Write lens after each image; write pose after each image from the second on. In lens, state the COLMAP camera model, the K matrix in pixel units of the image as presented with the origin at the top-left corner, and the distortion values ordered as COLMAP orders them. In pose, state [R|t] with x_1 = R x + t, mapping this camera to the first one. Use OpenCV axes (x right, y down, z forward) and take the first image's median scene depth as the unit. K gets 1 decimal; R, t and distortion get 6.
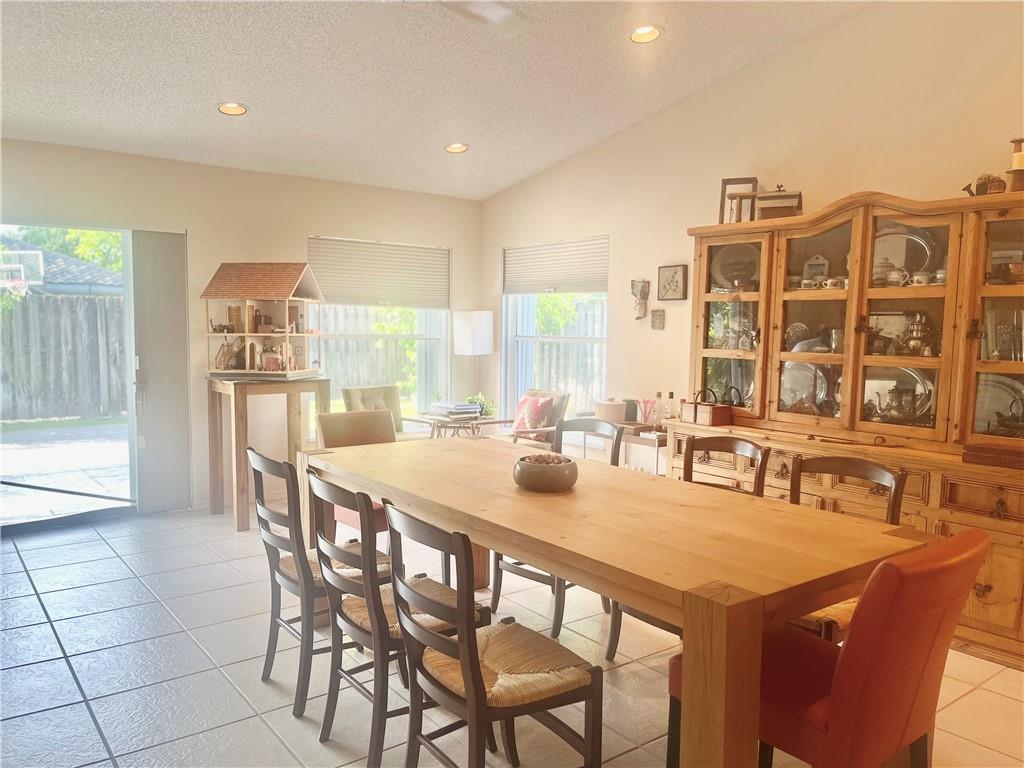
lens RADIAL K [[773.9, 0, 509.4], [0, 773.9, 388.8], [0, 0, 1]] dist [0.069846, -0.103172]
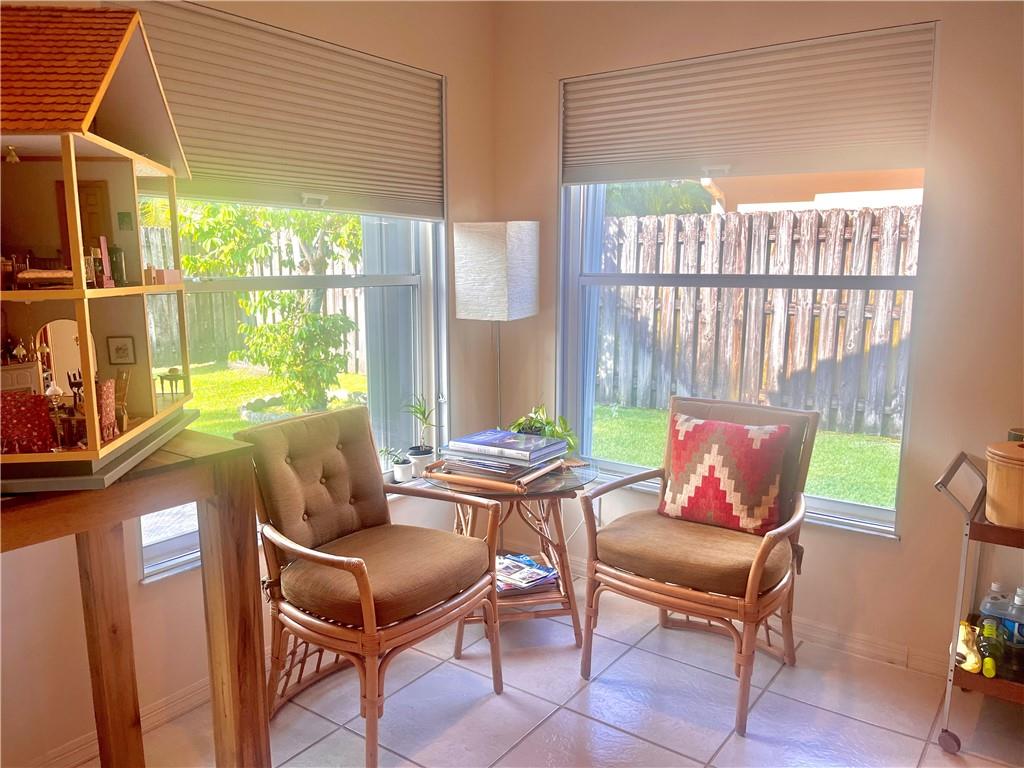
lens RADIAL K [[773.9, 0, 509.4], [0, 773.9, 388.8], [0, 0, 1]] dist [0.069846, -0.103172]
pose [[0.959714, -0.057719, 0.274988, -0.172285], [0.034150, 0.995379, 0.089742, -0.043709], [-0.278897, -0.076736, 0.957250, 0.557161]]
